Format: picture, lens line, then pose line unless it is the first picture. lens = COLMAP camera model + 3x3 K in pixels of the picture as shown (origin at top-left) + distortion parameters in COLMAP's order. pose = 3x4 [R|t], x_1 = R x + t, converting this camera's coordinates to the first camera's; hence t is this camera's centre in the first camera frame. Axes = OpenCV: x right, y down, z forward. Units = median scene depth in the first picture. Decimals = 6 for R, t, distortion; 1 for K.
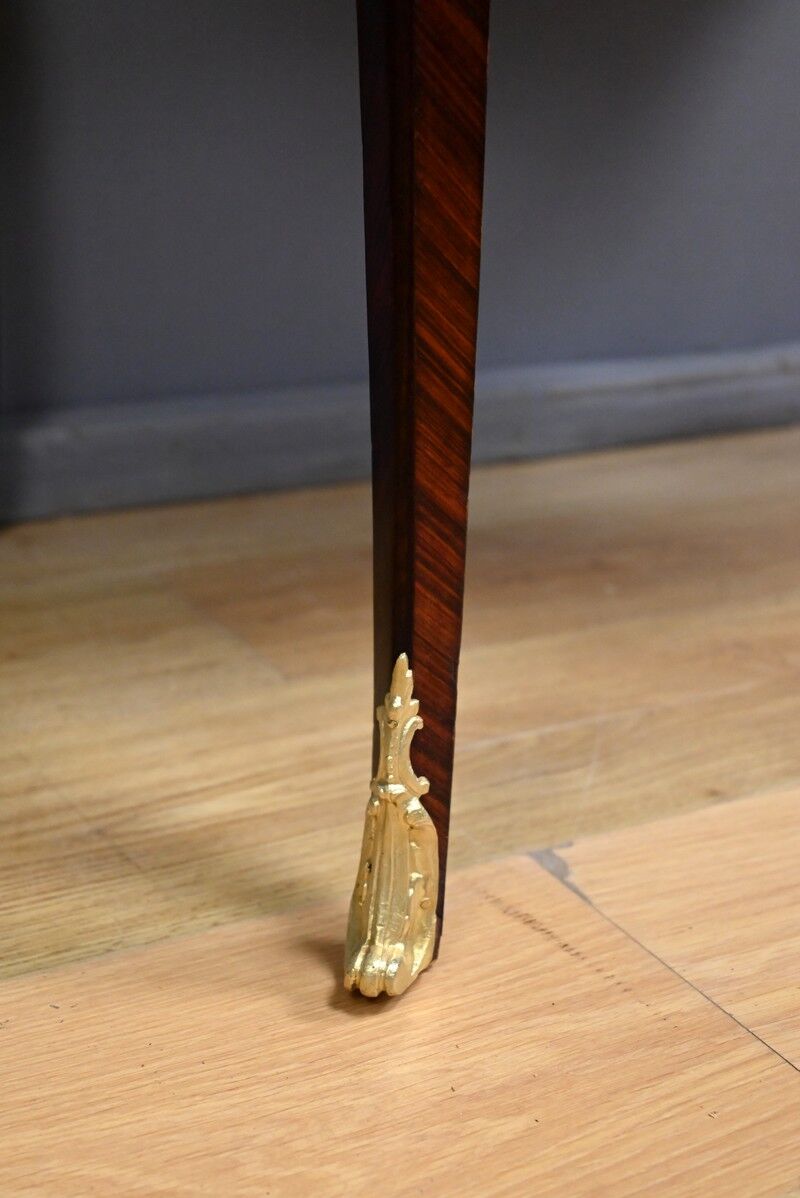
lens RADIAL K [[1688.1, 0, 400.0], [0, 1688.1, 599.0], [0, 0, 1]] dist [-0.012966, 0.021291]
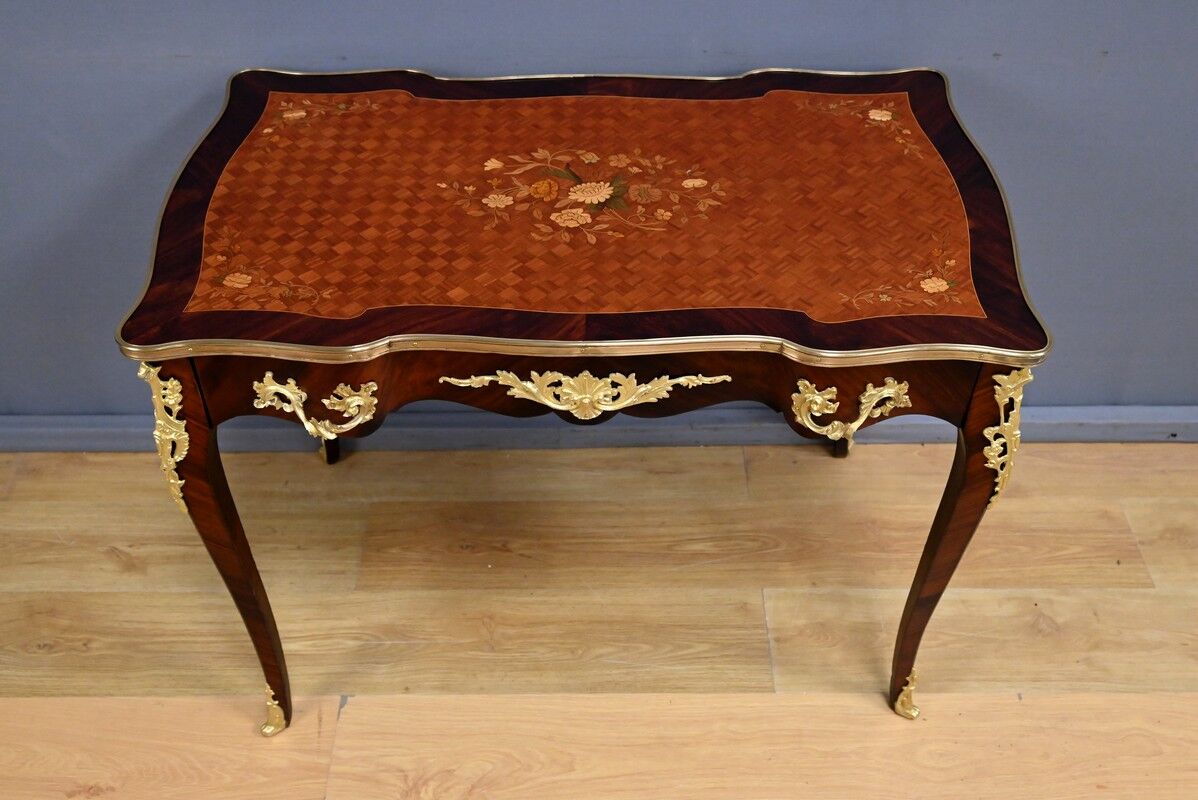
lens RADIAL K [[1220.3, 0, 599.0], [0, 1220.3, 400.0], [0, 0, 1]] dist [-0.002446, -0.004821]
pose [[0.883862, 0.312894, -0.347685, 1.458064], [-0.137424, 0.884222, 0.446392, -1.921402], [0.447104, -0.346769, 0.824530, -0.913857]]
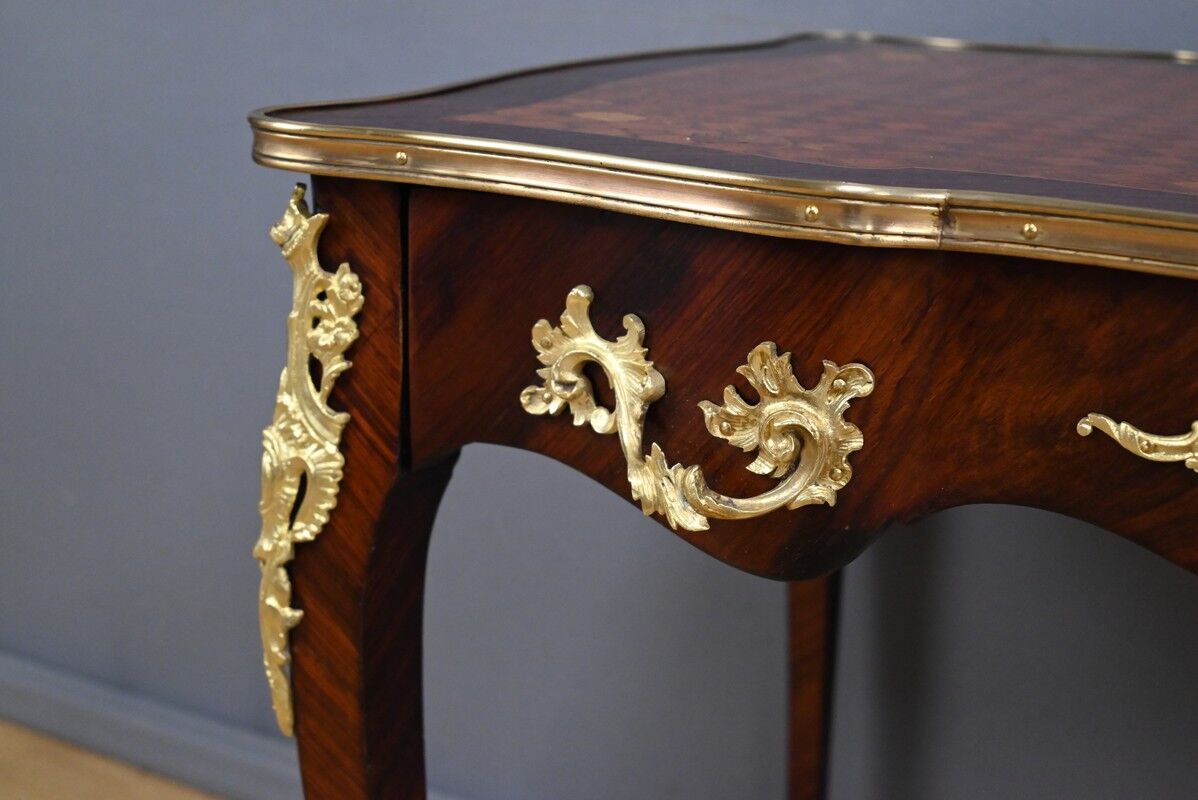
lens RADIAL K [[1688.1, 0, 599.0], [0, 1688.1, 400.0], [0, 0, 1]] dist [-0.012966, 0.021291]
pose [[0.535875, 0.239118, -0.809729, 1.018364], [-0.273346, 0.956538, 0.101573, -0.963616], [0.798824, 0.166906, 0.577947, 0.053999]]
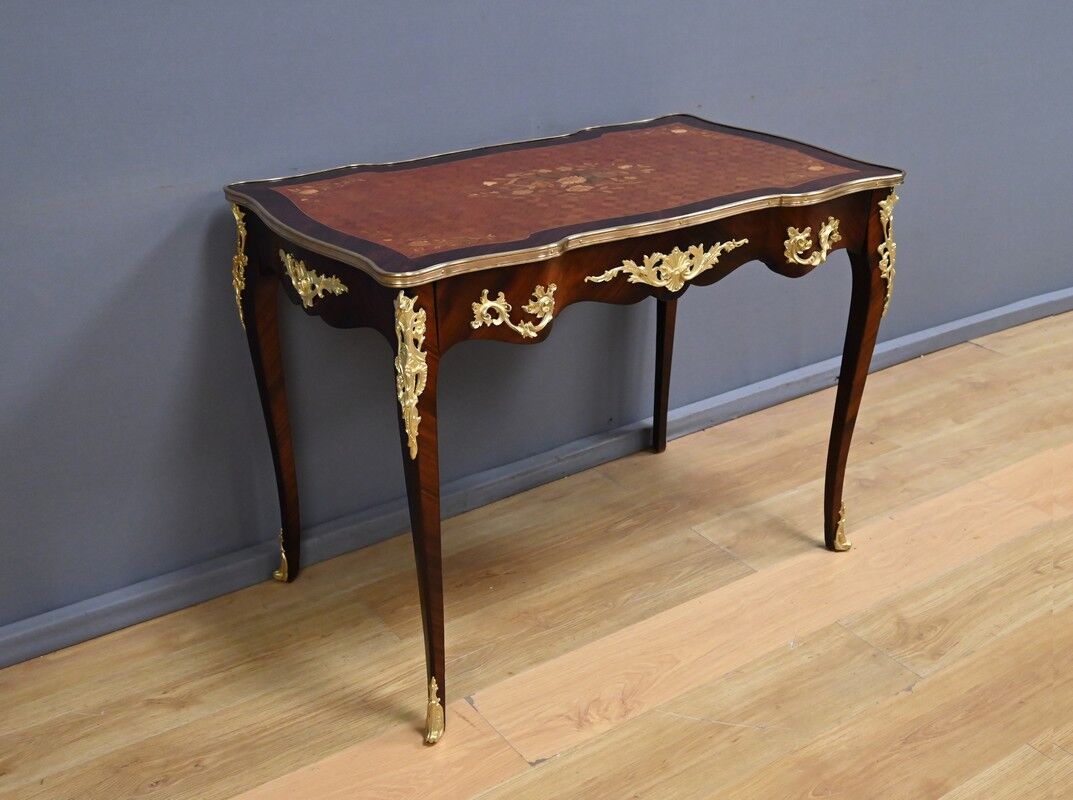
lens RADIAL K [[1218.8, 0, 536.5], [0, 1218.8, 400.0], [0, 0, 1]] dist [-0.021649, 0.026970]
pose [[0.993630, -0.066861, 0.090717, 0.028424], [0.057145, 0.992748, 0.105767, -0.959645], [-0.097130, -0.099909, 0.990244, -2.104077]]
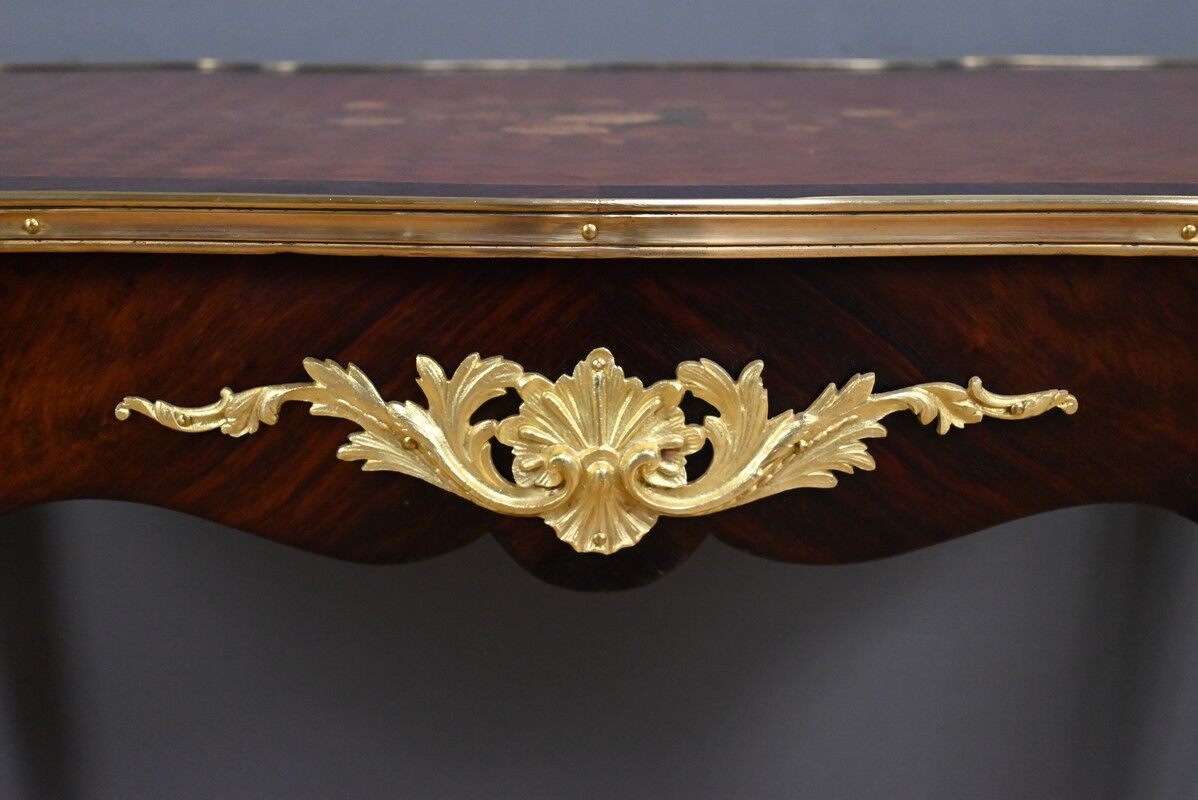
lens RADIAL K [[1688.1, 0, 599.0], [0, 1688.1, 400.0], [0, 0, 1]] dist [-0.012966, 0.021291]
pose [[0.883784, 0.109871, -0.454813, 1.080380], [-0.134741, 0.990625, -0.022517, -0.949641], [0.448075, 0.081182, 0.890302, 0.080095]]
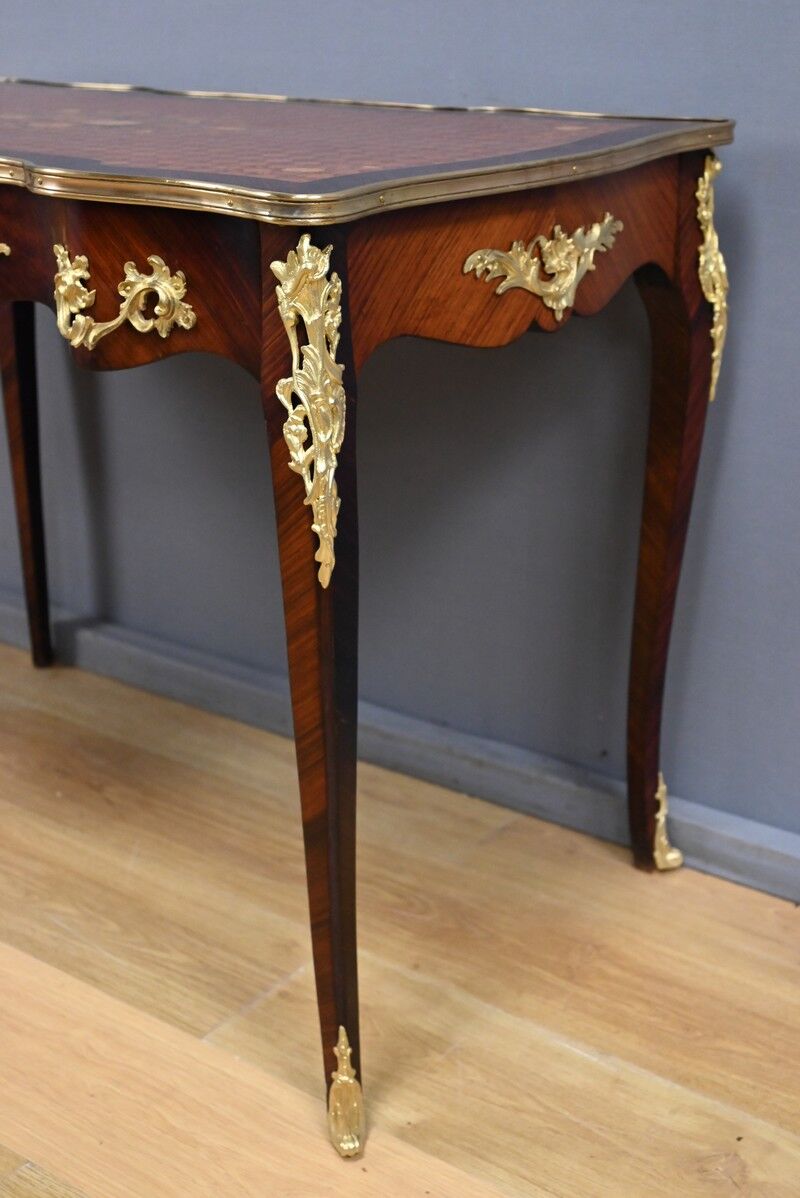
lens RADIAL K [[1688.1, 0, 400.0], [0, 1688.1, 599.0], [0, 0, 1]] dist [-0.012966, 0.021291]
pose [[0.422809, 0.308997, -0.851911, 3.016682], [-0.281942, 0.938271, 0.200391, -1.154756], [0.861244, 0.155462, 0.483829, 0.494642]]
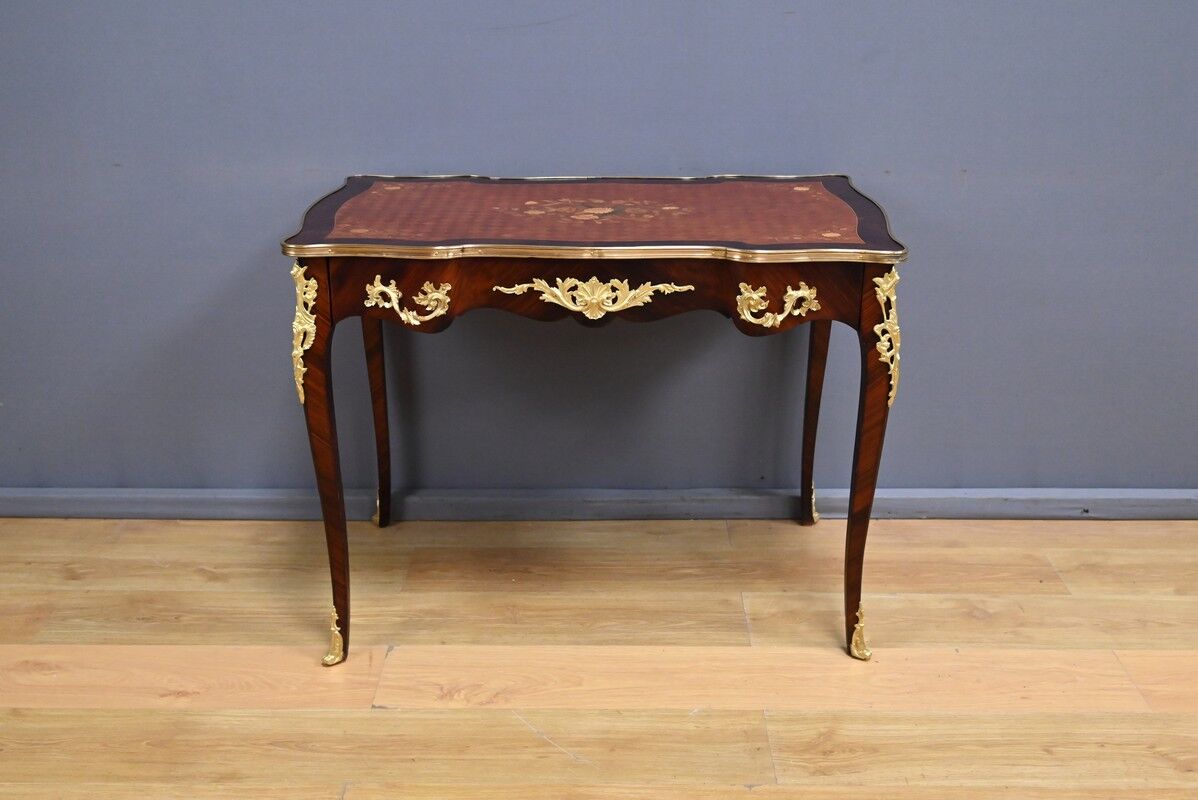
lens RADIAL K [[1327.5, 0, 599.0], [0, 1327.5, 400.0], [0, 0, 1]] dist [-0.001362, -0.022282]
pose [[0.878354, 0.154730, -0.452276, 2.289485], [-0.138771, 0.987953, 0.068489, -0.918330], [0.457425, 0.002605, 0.889245, -2.181930]]
